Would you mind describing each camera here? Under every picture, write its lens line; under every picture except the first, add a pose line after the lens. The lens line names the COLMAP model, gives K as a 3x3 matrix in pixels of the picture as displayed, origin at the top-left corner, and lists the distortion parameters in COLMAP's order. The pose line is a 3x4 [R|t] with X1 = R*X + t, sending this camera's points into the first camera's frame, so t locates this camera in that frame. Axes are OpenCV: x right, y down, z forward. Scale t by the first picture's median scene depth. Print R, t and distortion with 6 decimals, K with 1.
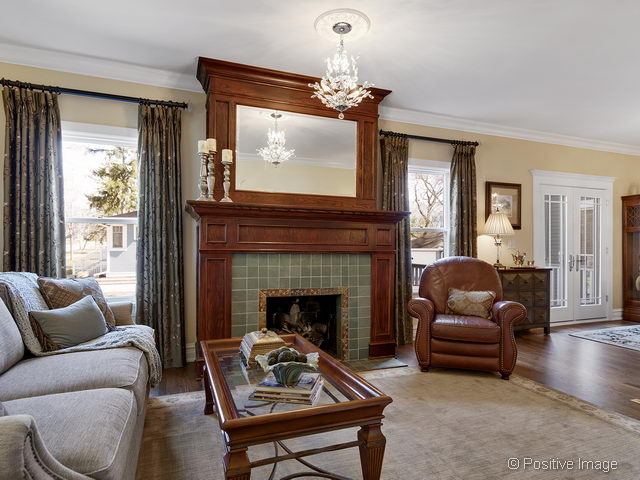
lens RADIAL K [[375.7, 0, 320.0], [0, 375.7, 240.0], [0, 0, 1]] dist [0.000054, -0.000012]
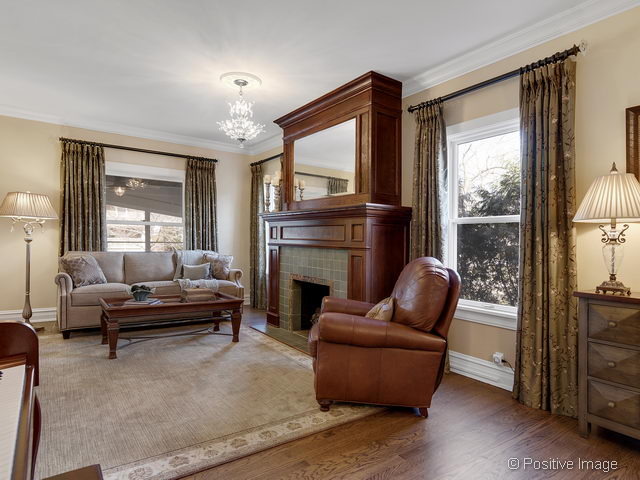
lens RADIAL K [[375.7, 0, 320.0], [0, 375.7, 240.0], [0, 0, 1]] dist [0.000054, -0.000012]
pose [[0.254604, -0.002271, -0.967043, 0.805626], [0.004110, 0.999991, -0.001267, 0.008625], [0.967037, -0.003653, 0.254611, 0.507766]]
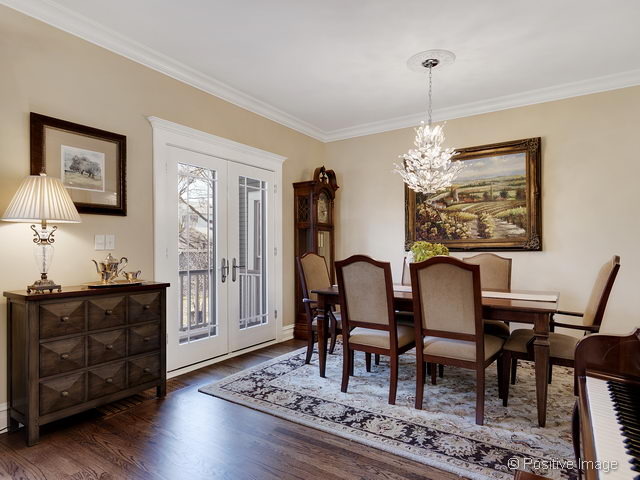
lens RADIAL K [[375.7, 0, 320.0], [0, 375.7, 240.0], [0, 0, 1]] dist [0.000054, -0.000012]
pose [[0.815255, 0.008965, 0.579033, 0.465449], [-0.006873, 0.999960, -0.005806, 0.009580], [-0.579061, 0.000753, 0.815284, 0.383243]]
